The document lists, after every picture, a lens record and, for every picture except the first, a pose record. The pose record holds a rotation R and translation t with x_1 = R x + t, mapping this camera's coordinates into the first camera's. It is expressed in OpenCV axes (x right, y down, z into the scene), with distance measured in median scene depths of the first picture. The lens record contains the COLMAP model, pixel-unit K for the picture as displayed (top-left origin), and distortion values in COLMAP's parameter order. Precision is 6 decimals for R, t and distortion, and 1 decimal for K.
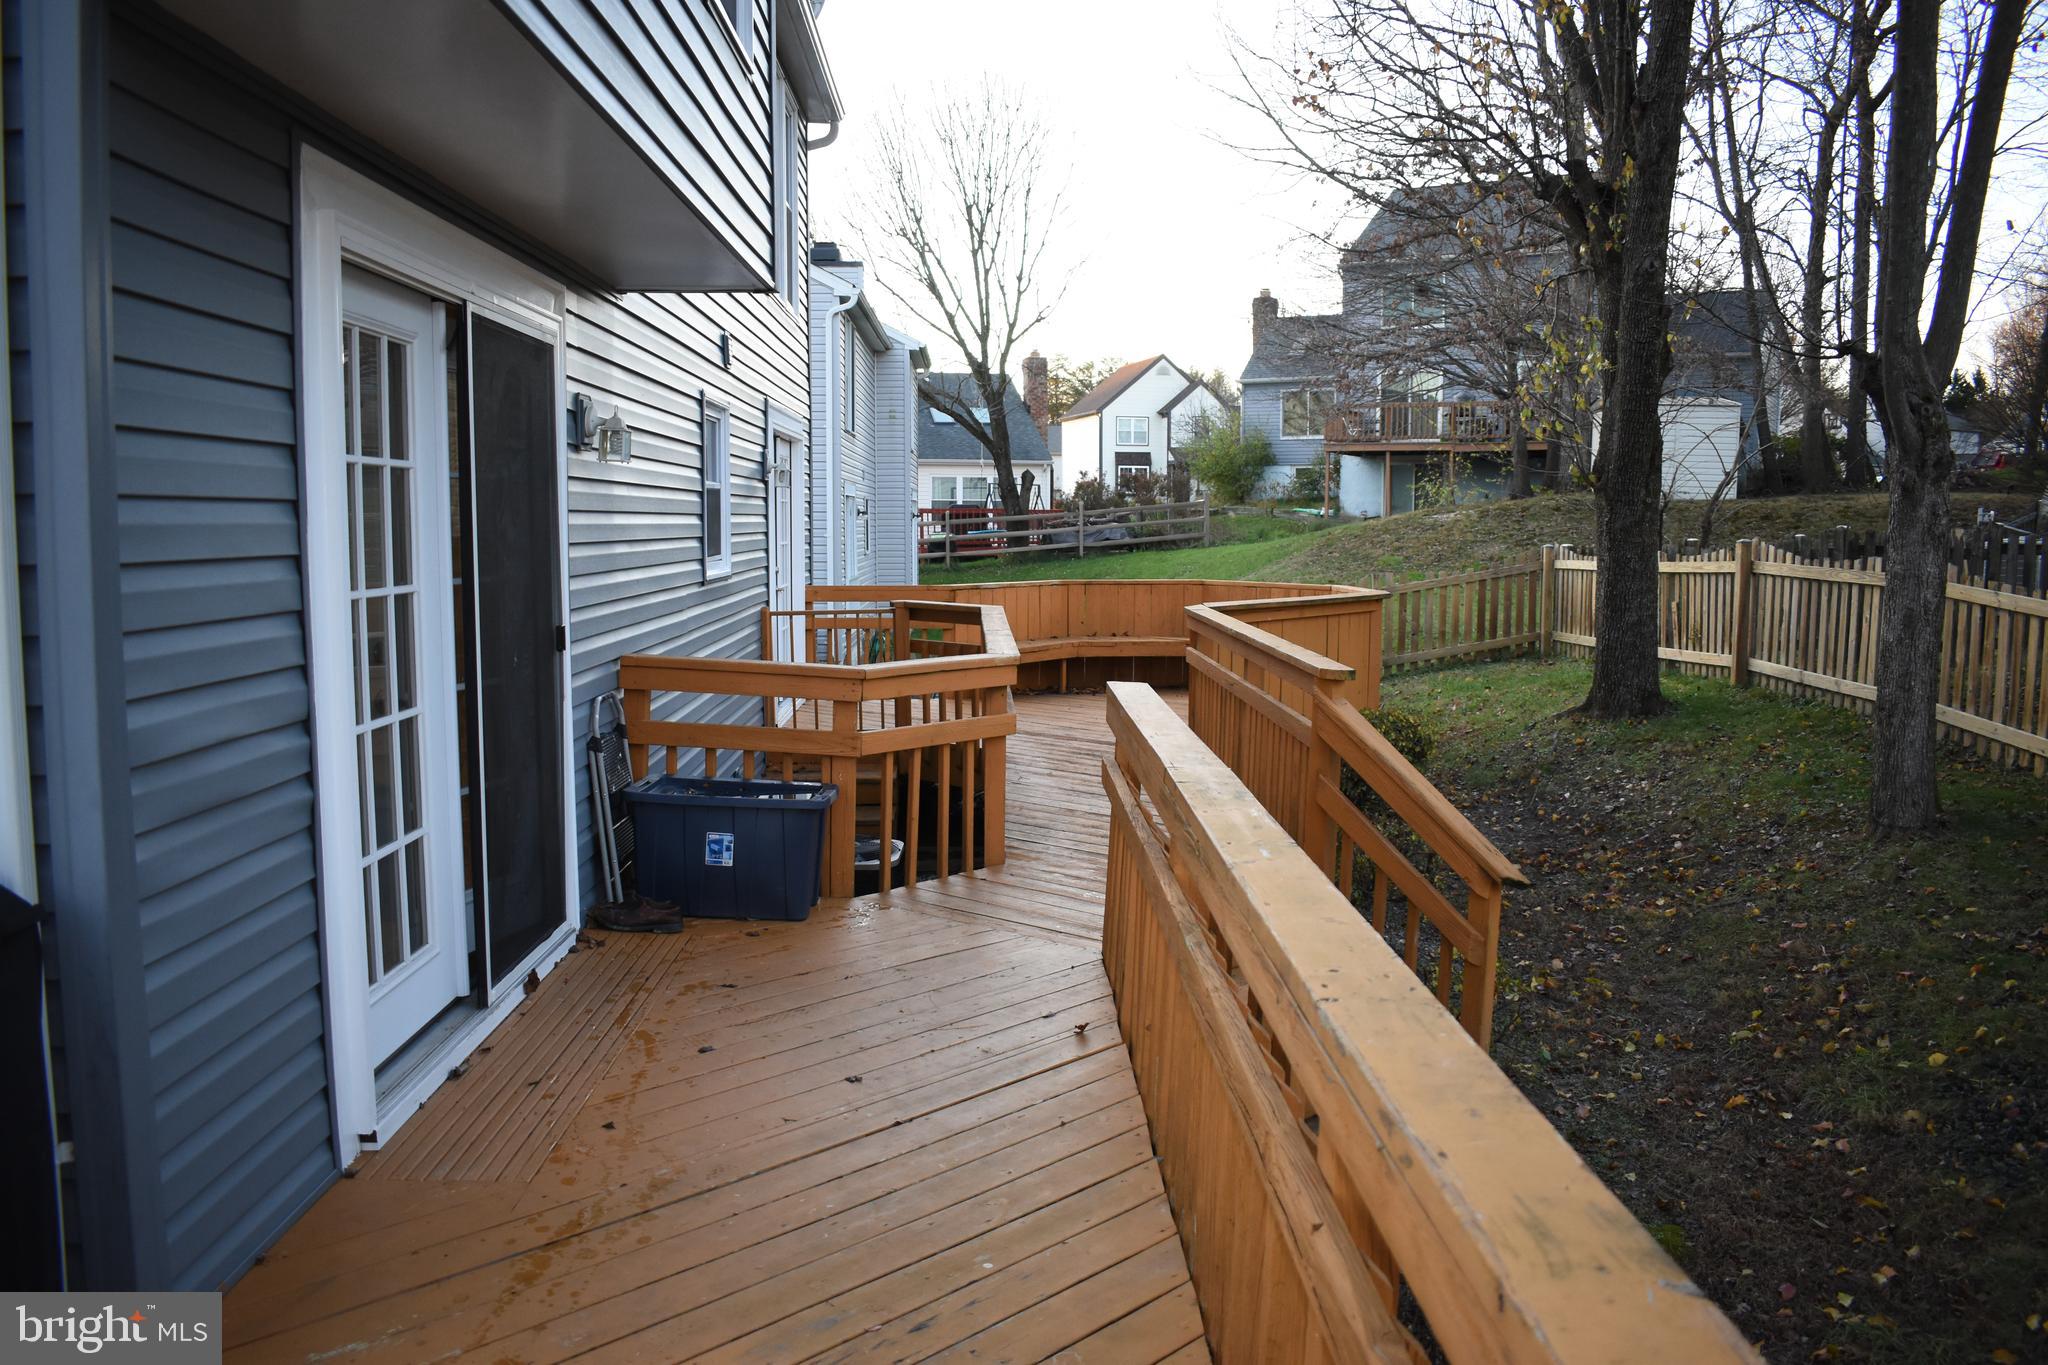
lens RADIAL K [[1600.7, 0, 1024.0], [0, 1600.7, 682.5], [0, 0, 1]] dist [-0.093573, 0.013470]
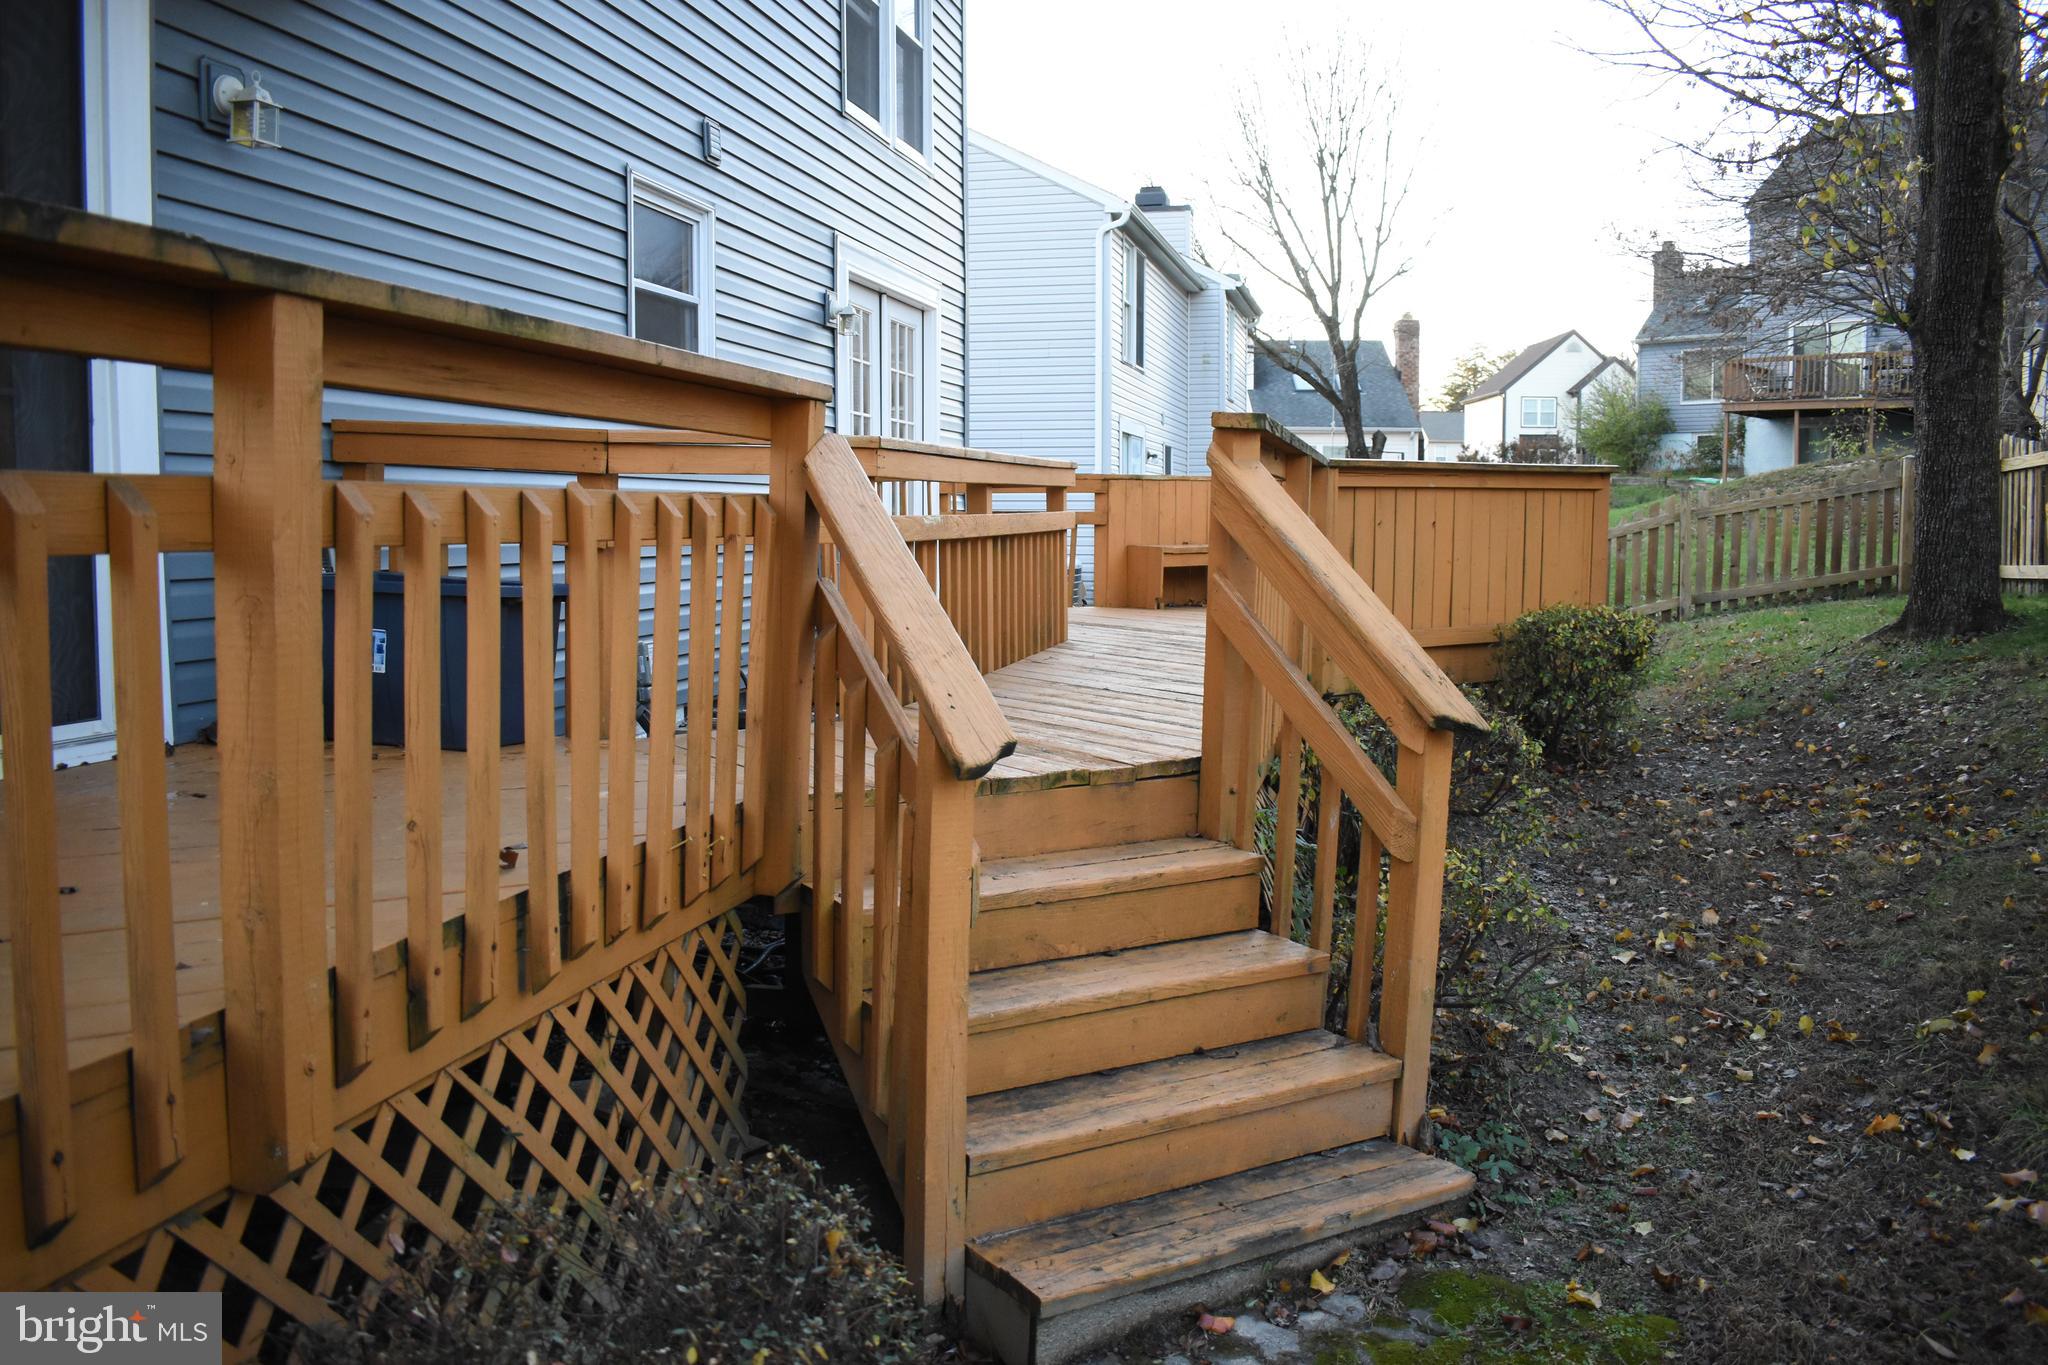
lens RADIAL K [[1600.7, 0, 1024.0], [0, 1600.7, 682.5], [0, 0, 1]] dist [-0.093573, 0.013470]
pose [[0.965655, 0.024168, -0.258700, 0.184912], [-0.024567, 0.999697, 0.001691, 0.068149], [0.258663, 0.004723, 0.965956, 0.219200]]
